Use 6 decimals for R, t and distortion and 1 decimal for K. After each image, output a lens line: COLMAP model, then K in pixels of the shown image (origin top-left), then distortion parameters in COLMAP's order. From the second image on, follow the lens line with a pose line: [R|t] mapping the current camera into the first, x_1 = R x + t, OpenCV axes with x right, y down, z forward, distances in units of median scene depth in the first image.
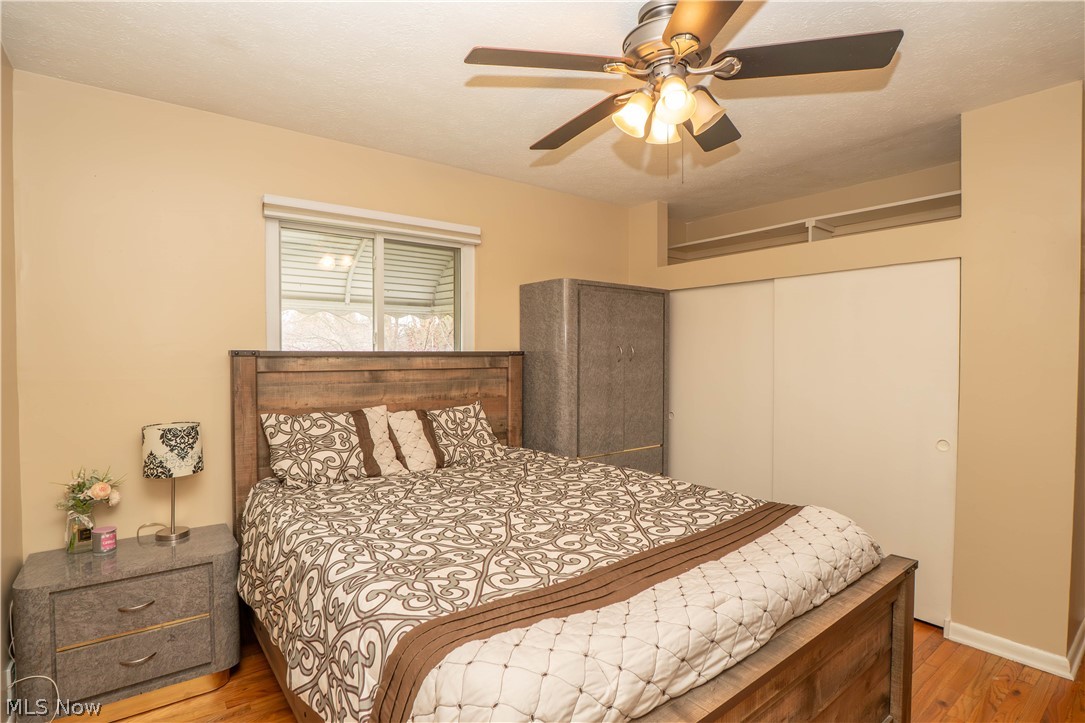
lens RADIAL K [[542.0, 0, 516.6], [0, 542.0, 355.0], [0, 0, 1]] dist [-0.039733, 0.007715]
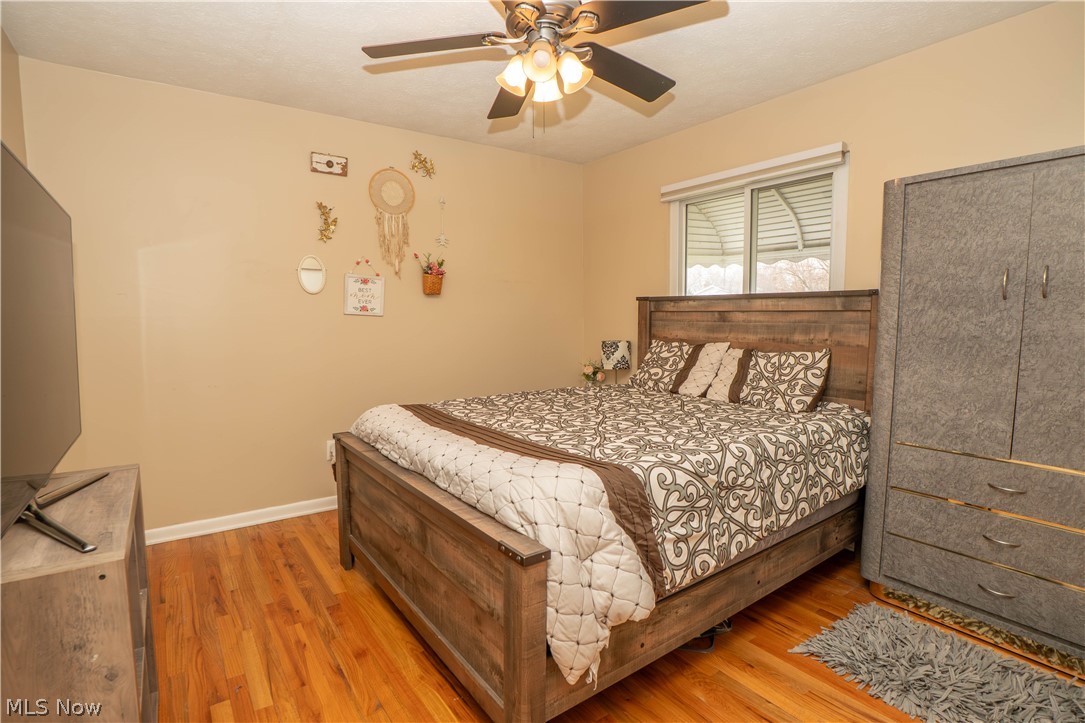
lens RADIAL K [[542.0, 0, 541.0], [0, 542.0, 363.6], [0, 0, 1]] dist [-0.039733, 0.007715]
pose [[-0.021193, 0.091373, -0.995591, 0.846734], [-0.001445, 0.995811, 0.091424, 0.032636], [0.999774, 0.003376, -0.020972, 0.596834]]
